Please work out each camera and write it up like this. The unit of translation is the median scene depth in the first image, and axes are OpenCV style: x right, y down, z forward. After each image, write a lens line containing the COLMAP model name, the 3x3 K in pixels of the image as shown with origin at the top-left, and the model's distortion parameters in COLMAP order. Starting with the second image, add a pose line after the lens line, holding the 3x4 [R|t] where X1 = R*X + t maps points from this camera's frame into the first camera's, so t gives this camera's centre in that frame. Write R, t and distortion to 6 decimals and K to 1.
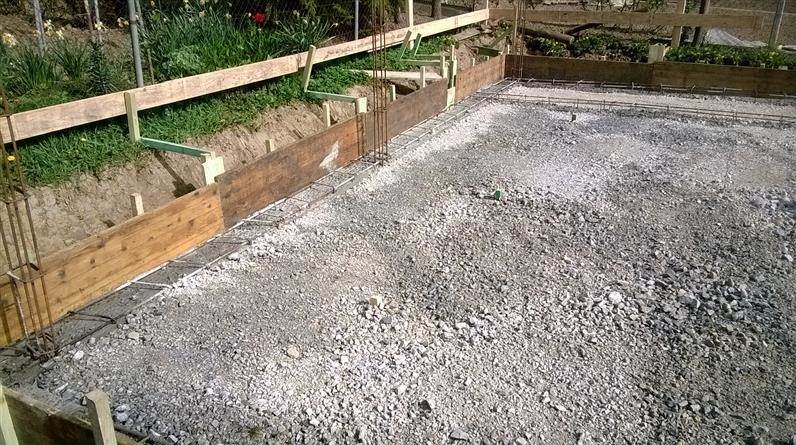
lens RADIAL K [[638.0, 0, 398.0], [0, 638.0, 222.5], [0, 0, 1]] dist [0.089793, -0.138213]
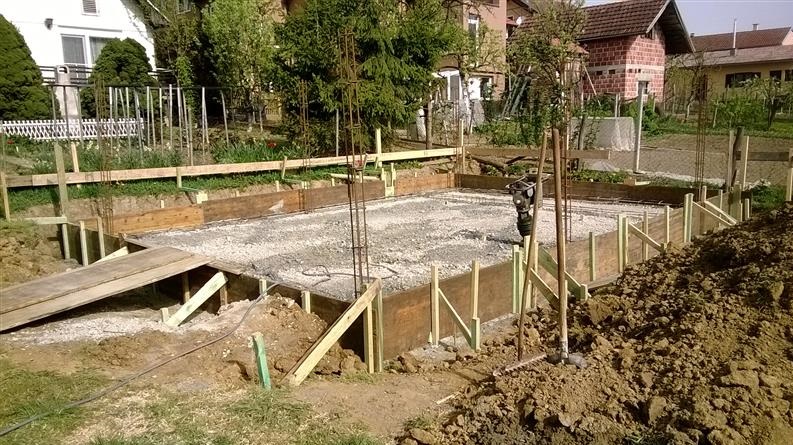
lens RADIAL K [[594.4, 0, 396.5], [0, 594.4, 222.5], [0, 0, 1]] dist [0.039753, -0.006241]
pose [[0.960671, 0.044030, -0.274178, 0.990587], [-0.101961, 0.974314, -0.200789, 0.366611], [0.258295, 0.220847, 0.940484, -0.850719]]
